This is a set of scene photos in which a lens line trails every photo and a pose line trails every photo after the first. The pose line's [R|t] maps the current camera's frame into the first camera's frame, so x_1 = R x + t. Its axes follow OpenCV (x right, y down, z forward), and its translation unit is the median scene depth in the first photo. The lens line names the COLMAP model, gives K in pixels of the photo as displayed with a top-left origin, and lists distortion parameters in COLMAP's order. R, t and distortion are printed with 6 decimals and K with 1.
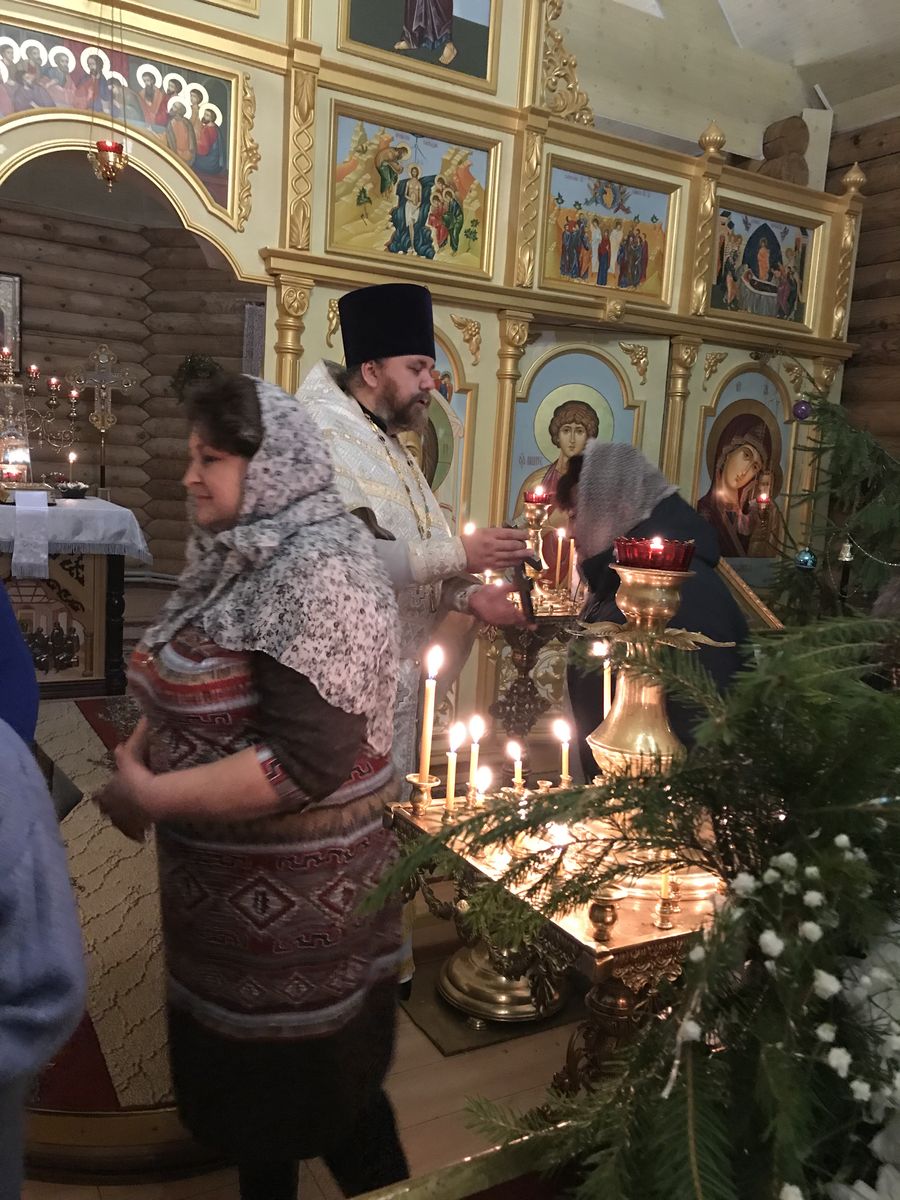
lens RADIAL K [[986.5, 0, 471.5], [0, 986.5, 600.6], [0, 0, 1]] dist [0.000930, 0.026591]
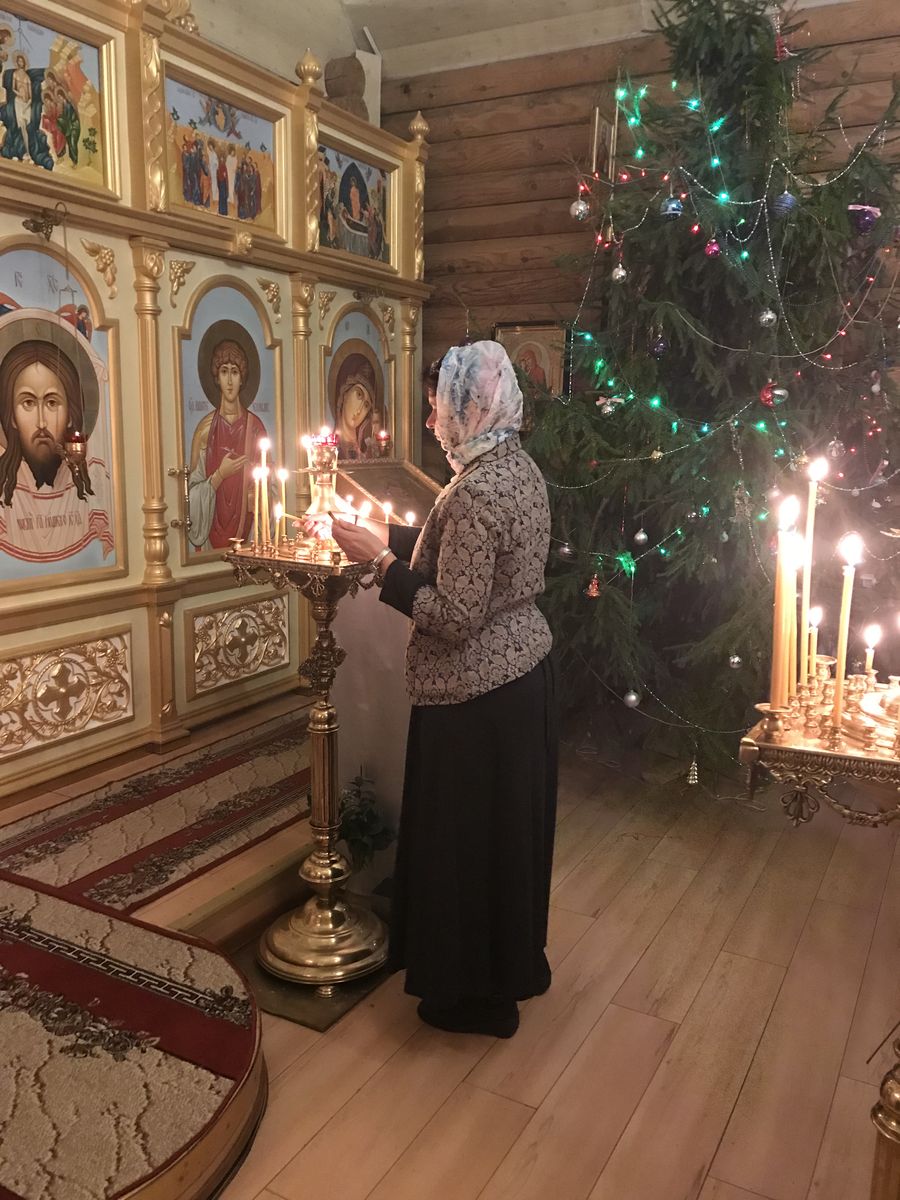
lens RADIAL K [[986.5, 0, 471.5], [0, 986.5, 600.6], [0, 0, 1]] dist [0.000930, 0.026591]
pose [[0.858515, -0.131599, 0.495614, -0.177218], [0.103572, 0.991090, 0.083751, -0.009992], [-0.502219, -0.020570, 0.864496, 0.060701]]
